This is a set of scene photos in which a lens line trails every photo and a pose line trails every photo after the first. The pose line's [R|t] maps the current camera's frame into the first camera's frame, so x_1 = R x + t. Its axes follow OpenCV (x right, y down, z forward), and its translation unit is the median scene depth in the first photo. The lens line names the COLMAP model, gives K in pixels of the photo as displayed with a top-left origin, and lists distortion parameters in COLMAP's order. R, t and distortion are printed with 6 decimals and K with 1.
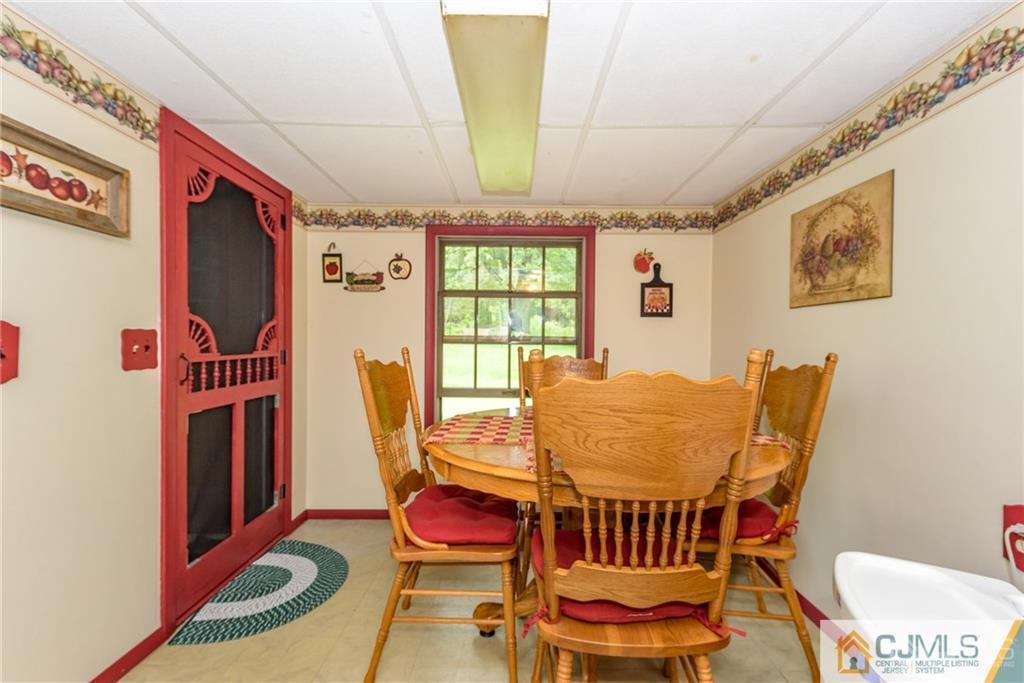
lens RADIAL K [[445.5, 0, 513.8], [0, 445.5, 346.5], [0, 0, 1]] dist [0.013013, 0.000016]
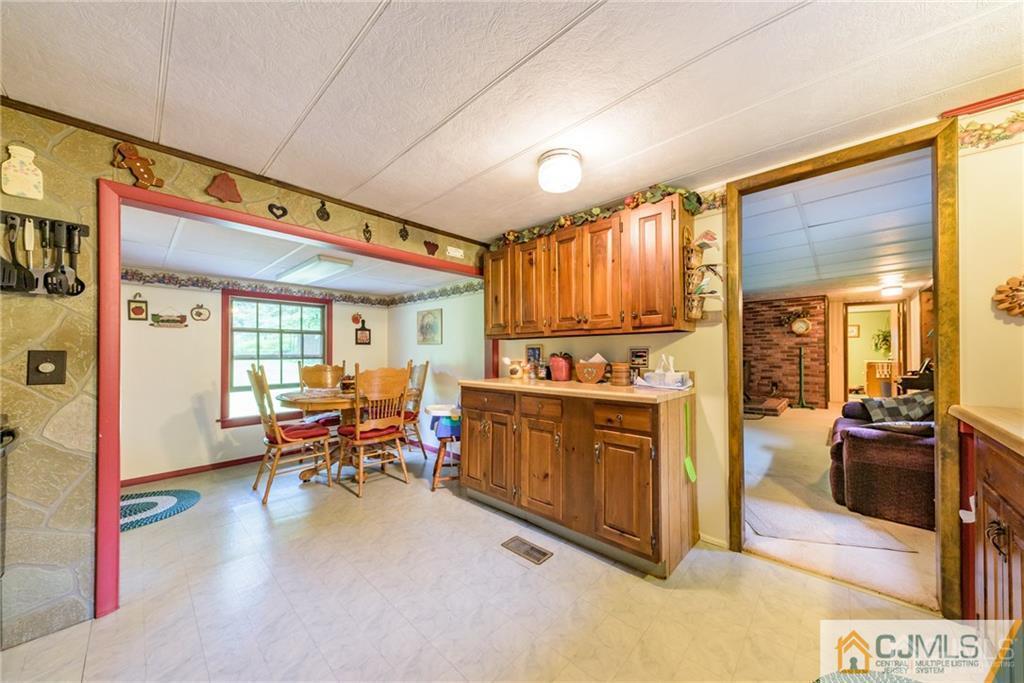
lens RADIAL K [[349.3, 0, 516.5], [0, 349.3, 346.9], [0, 0, 1]] dist [0.000777, 0.000071]
pose [[0.678696, -0.004686, 0.734405, -0.410125], [0.013062, 0.999898, -0.005691, -0.034399], [-0.734304, 0.013456, 0.678688, -0.680460]]
